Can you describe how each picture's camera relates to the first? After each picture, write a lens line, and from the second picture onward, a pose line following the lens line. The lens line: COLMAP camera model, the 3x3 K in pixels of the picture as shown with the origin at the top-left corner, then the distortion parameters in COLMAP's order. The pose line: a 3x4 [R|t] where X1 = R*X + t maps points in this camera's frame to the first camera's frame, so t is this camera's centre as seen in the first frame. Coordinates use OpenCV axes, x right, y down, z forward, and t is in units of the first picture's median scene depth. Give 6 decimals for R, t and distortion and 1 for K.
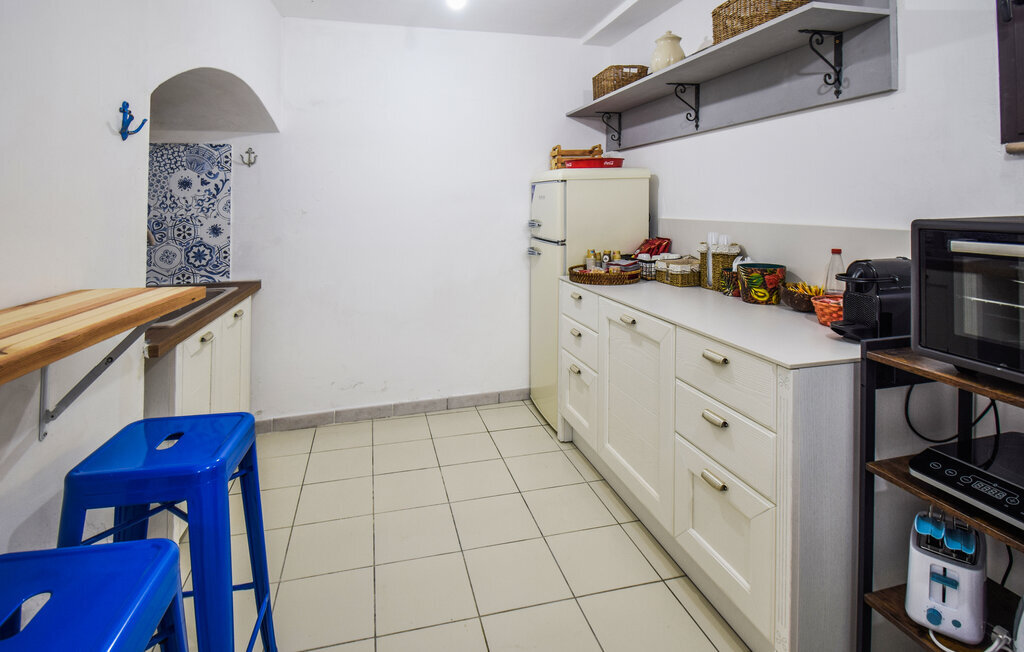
lens RADIAL K [[545.4, 0, 512.0], [0, 545.4, 326.0], [0, 0, 1]] dist [-0.001613, -0.000952]
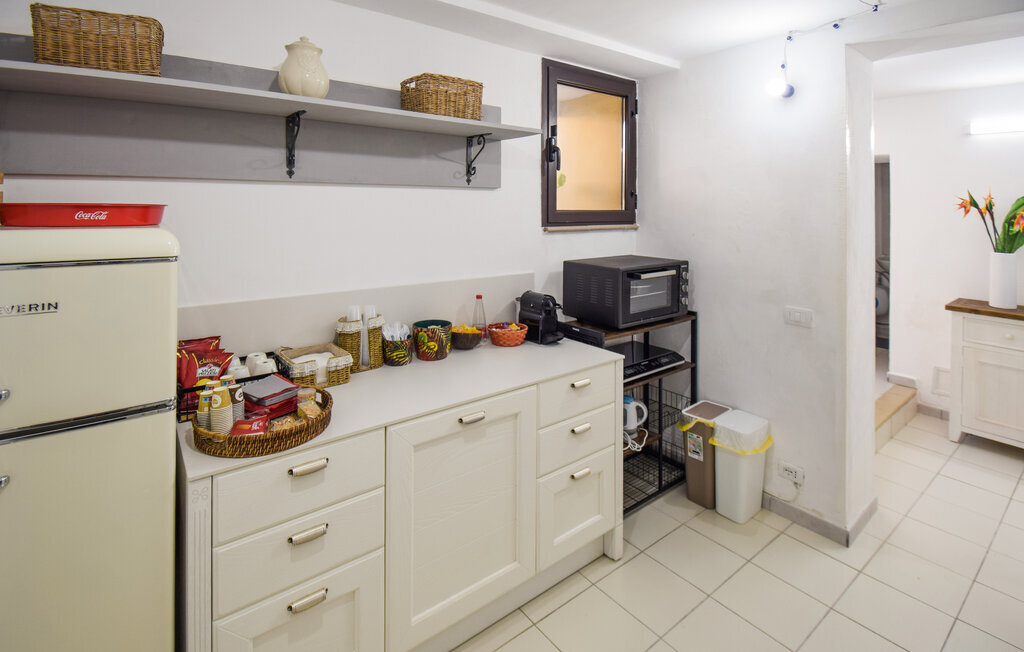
lens RADIAL K [[497.1, 0, 511.9], [0, 497.1, 288.4], [0, 0, 1]] dist [-0.000649, -0.000106]
pose [[-0.408614, -0.137557, 0.902282, -0.523118], [0.195881, 0.952326, 0.233895, -0.414786], [-0.891440, 0.272312, -0.362189, 1.328353]]
